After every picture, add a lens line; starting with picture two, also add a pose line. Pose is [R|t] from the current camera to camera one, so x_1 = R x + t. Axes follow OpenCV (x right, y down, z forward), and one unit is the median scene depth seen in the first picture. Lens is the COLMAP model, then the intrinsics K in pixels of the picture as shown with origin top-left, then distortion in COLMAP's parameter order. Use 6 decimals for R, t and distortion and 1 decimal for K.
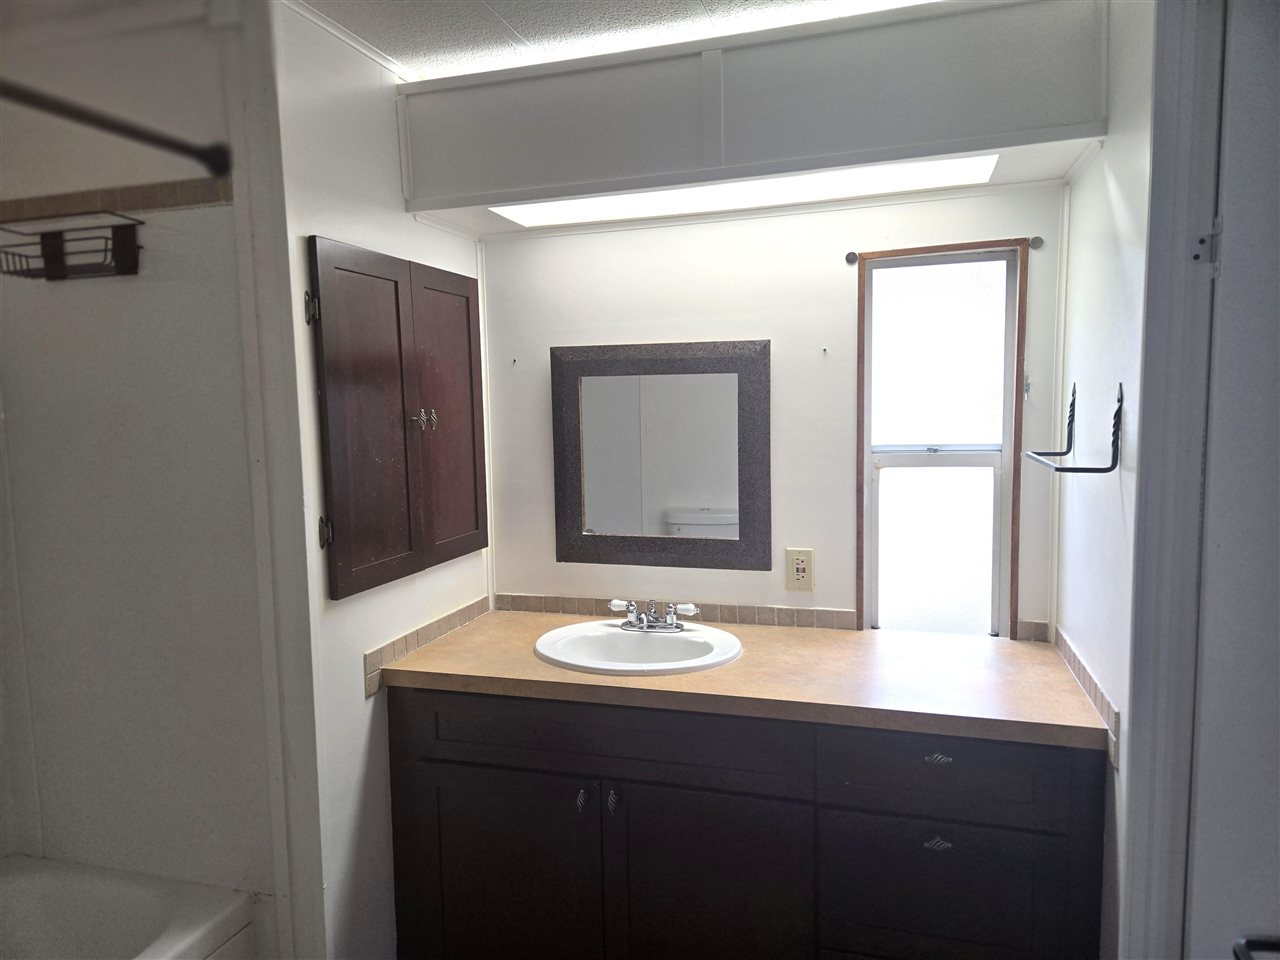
lens RADIAL K [[861.7, 0, 638.4], [0, 861.7, 477.8], [0, 0, 1]] dist [0.072010, -0.057153]
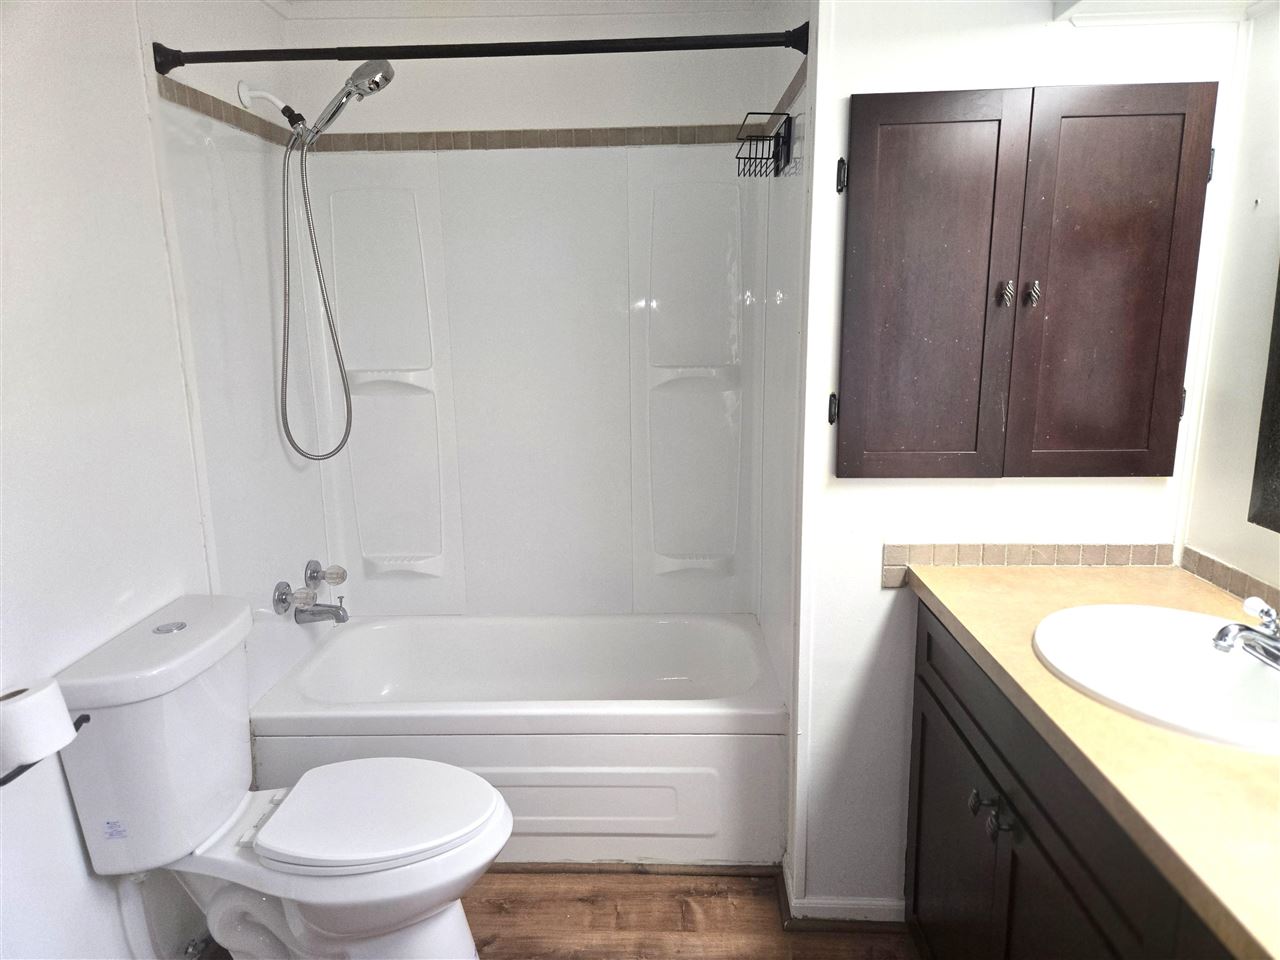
lens RADIAL K [[861.7, 0, 636.4], [0, 861.7, 482.4], [0, 0, 1]] dist [0.072010, -0.057153]
pose [[0.247822, 0.209544, -0.945873, 0.480891], [-0.077633, 0.977485, 0.196207, -0.027892], [0.965690, 0.024807, 0.258510, 0.461334]]
